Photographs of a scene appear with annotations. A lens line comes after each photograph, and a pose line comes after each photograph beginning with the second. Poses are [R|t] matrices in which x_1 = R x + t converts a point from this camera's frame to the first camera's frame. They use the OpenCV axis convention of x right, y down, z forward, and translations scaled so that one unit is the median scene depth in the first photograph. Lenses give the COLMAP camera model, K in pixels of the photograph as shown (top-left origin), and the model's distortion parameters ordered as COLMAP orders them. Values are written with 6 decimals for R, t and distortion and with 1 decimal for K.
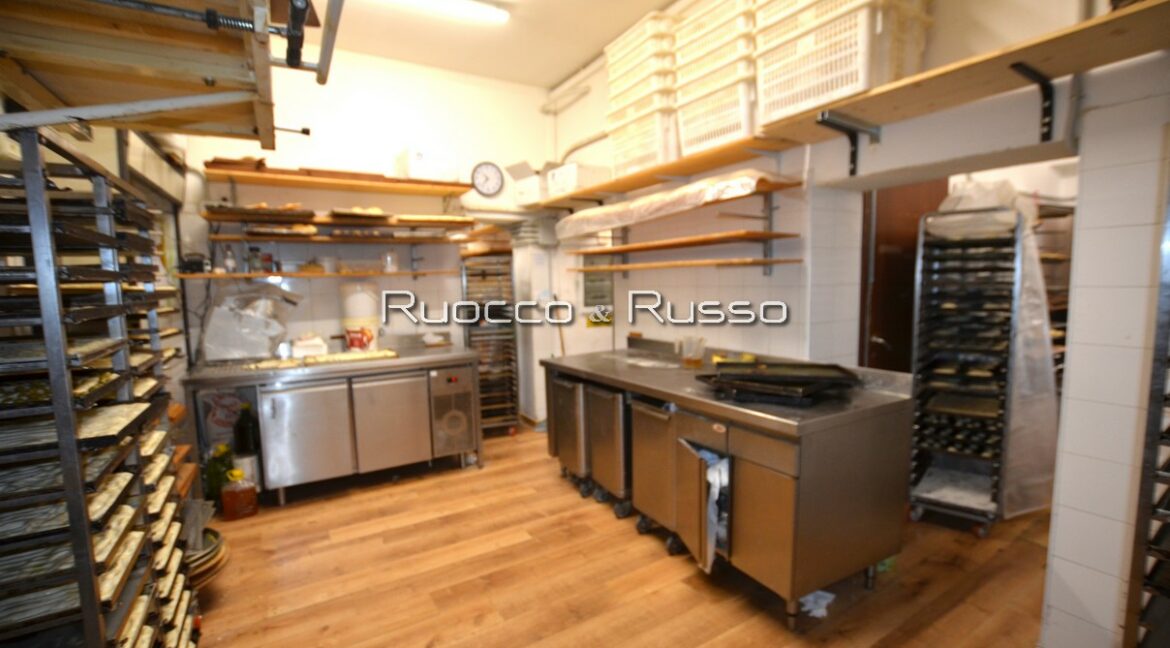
lens RADIAL K [[512.4, 0, 592.6], [0, 512.4, 329.9], [0, 0, 1]] dist [-0.030349, 0.000691]
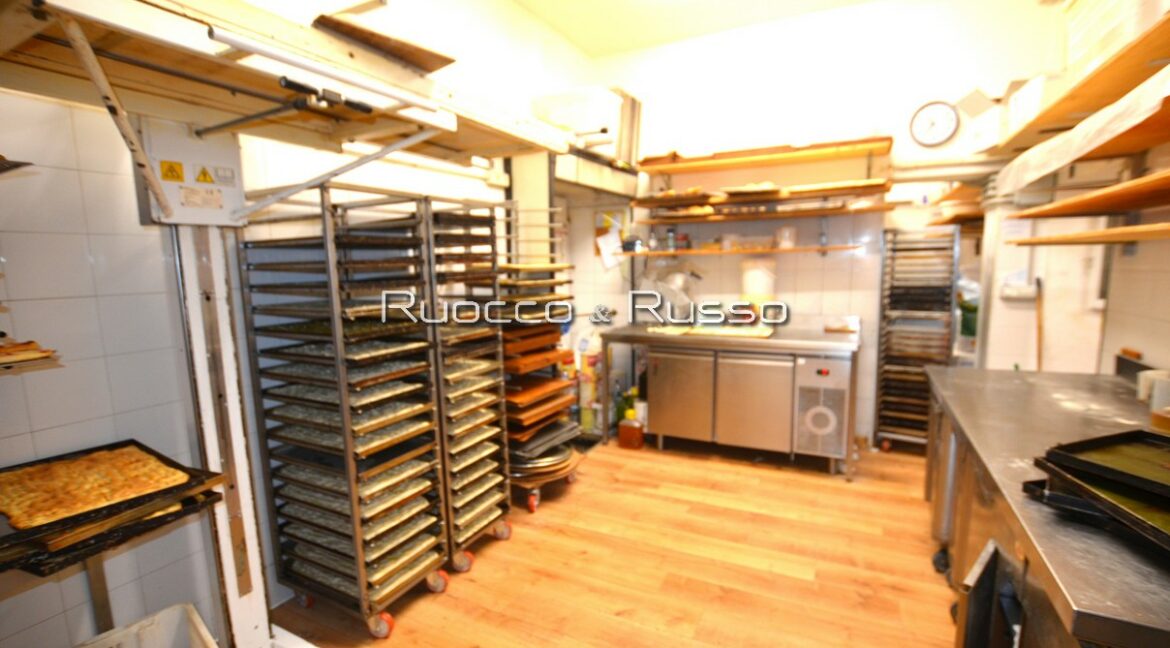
lens RADIAL K [[512.4, 0, 592.6], [0, 512.4, 329.9], [0, 0, 1]] dist [-0.030349, 0.000691]
pose [[0.520696, 0.118731, -0.845446, 0.265918], [-0.070158, 0.992884, 0.096228, -0.032238], [0.850855, 0.009210, 0.525320, 0.221552]]
